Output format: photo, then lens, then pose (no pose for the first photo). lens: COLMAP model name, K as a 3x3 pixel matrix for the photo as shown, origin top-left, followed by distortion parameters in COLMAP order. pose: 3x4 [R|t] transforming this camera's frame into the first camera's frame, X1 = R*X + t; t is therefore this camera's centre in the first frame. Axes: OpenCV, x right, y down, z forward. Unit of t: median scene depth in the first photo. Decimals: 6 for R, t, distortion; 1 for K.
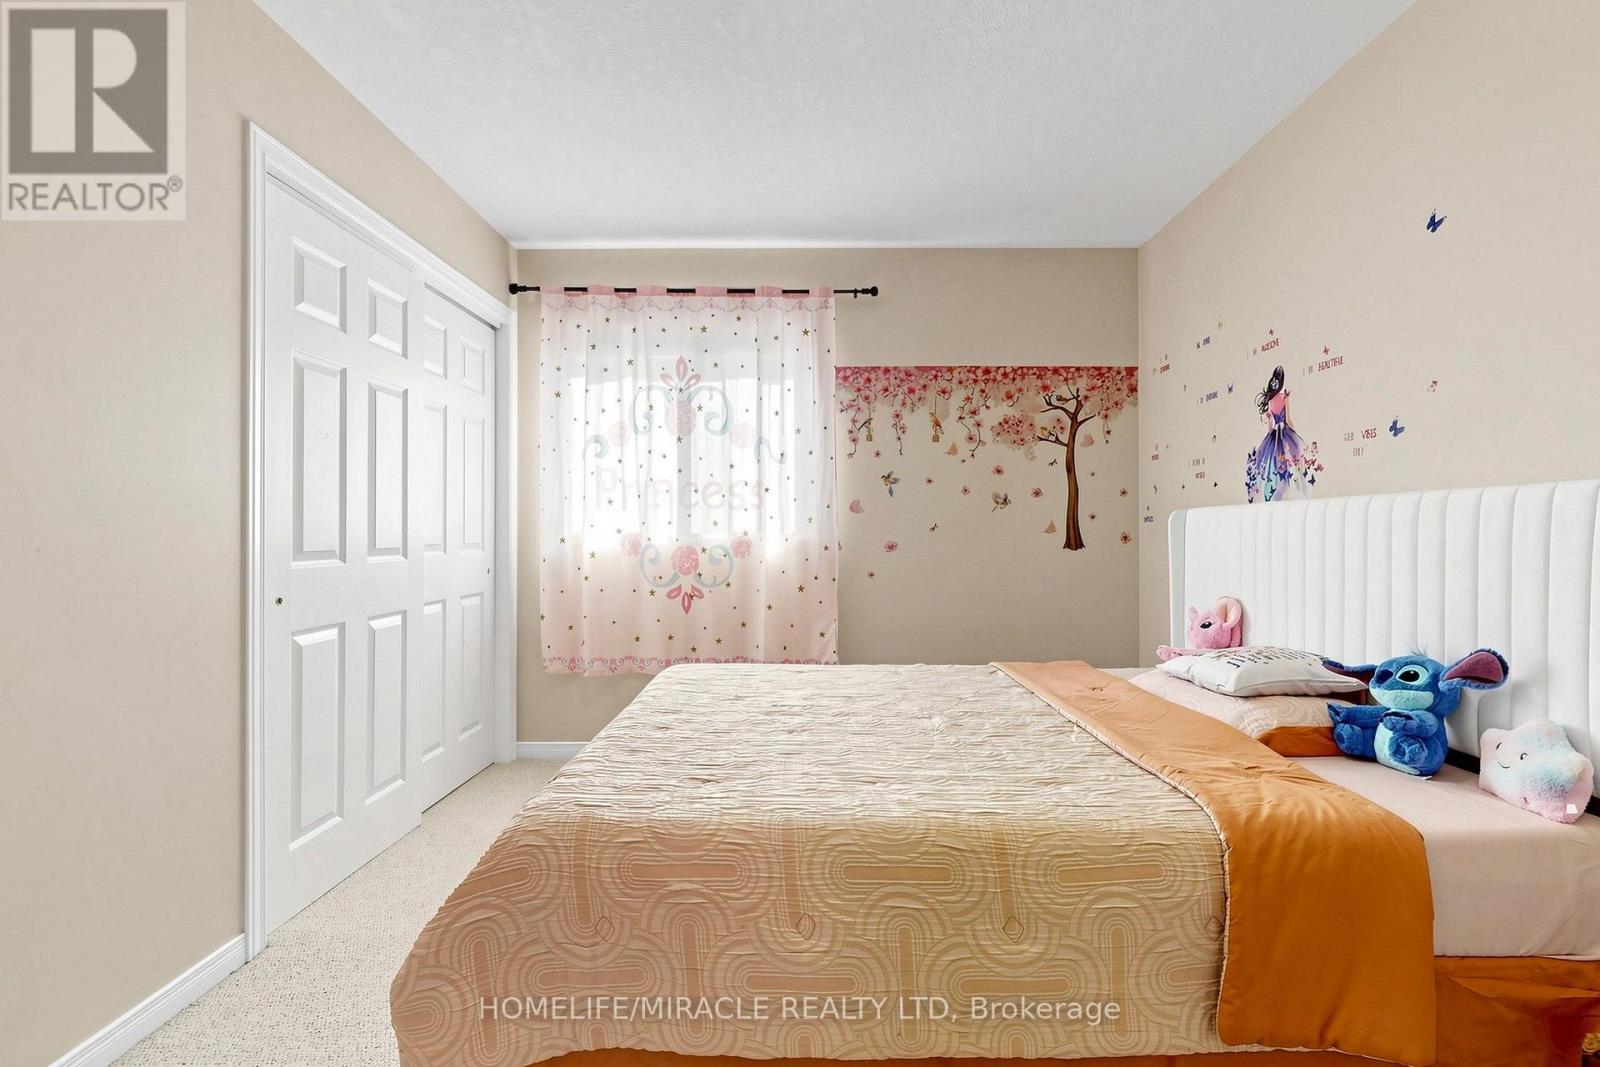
lens RADIAL K [[739.9, 0, 800.0], [0, 739.9, 533.5], [0, 0, 1]] dist [0.000494, 0.000192]
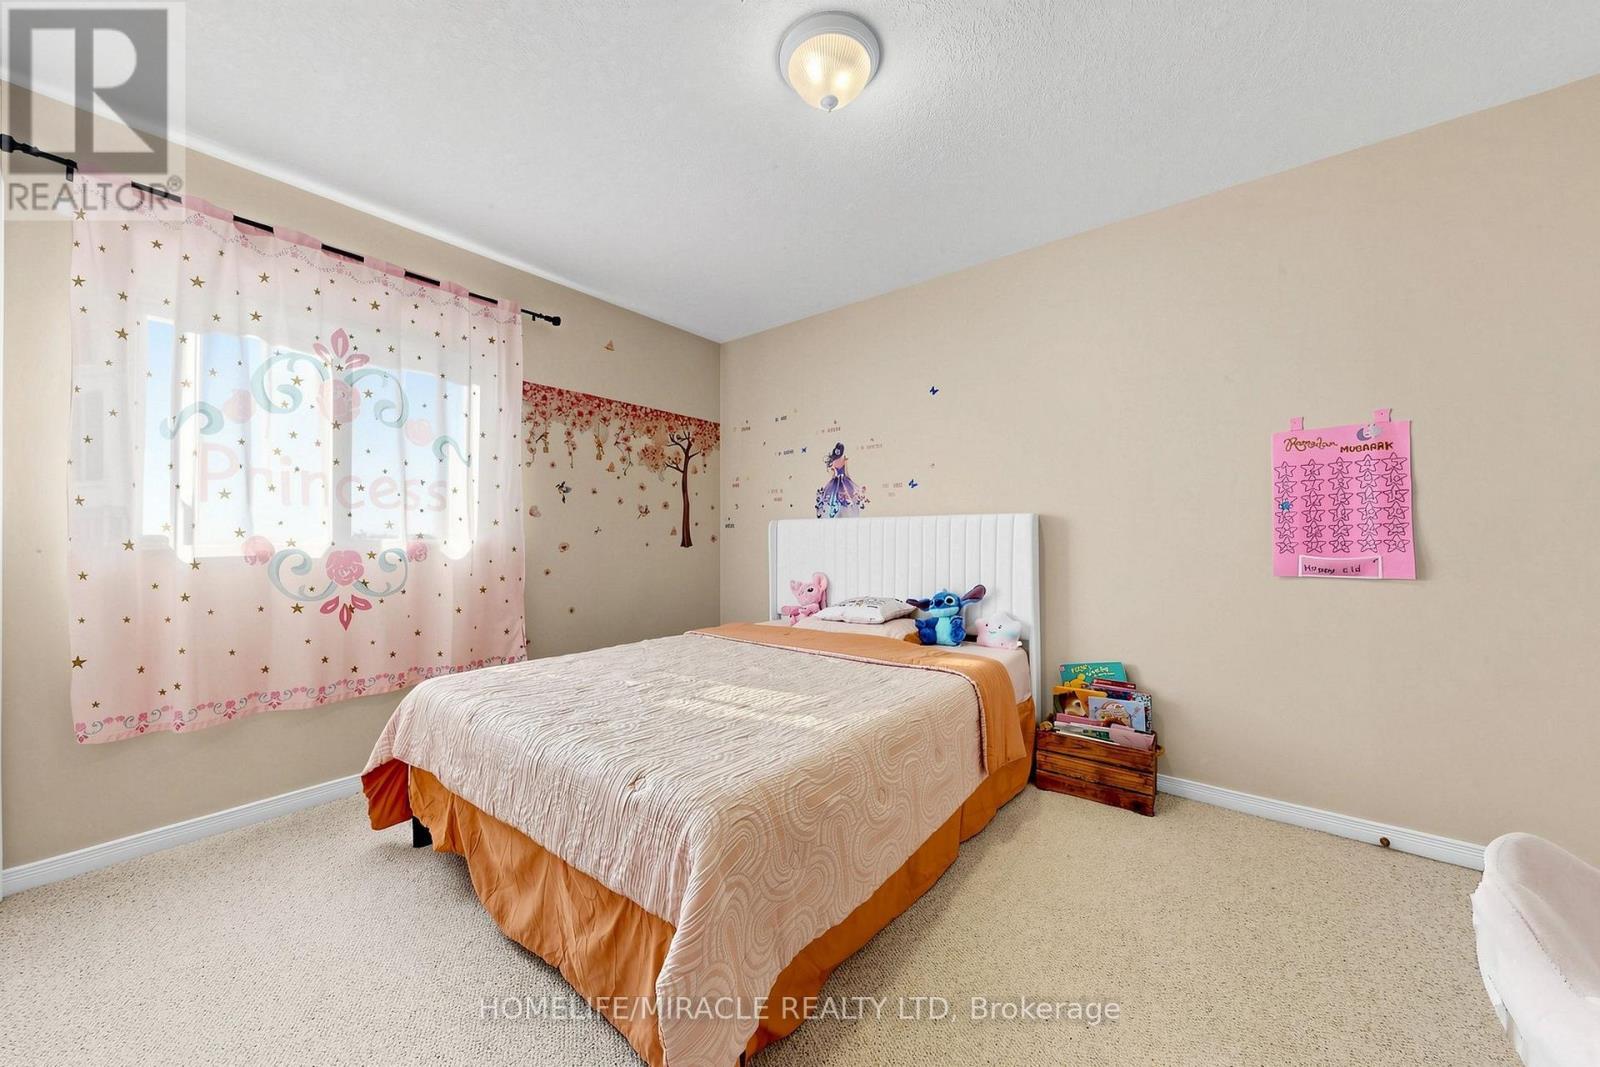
lens RADIAL K [[601.7, 0, 793.5], [0, 601.7, 536.4], [0, 0, 1]] dist [-0.000119, 0.000089]
pose [[0.580543, -0.001411, 0.814228, -0.433346], [0.001446, 0.999999, 0.000702, 0.000894], [-0.814228, 0.000770, 0.580545, 0.173605]]
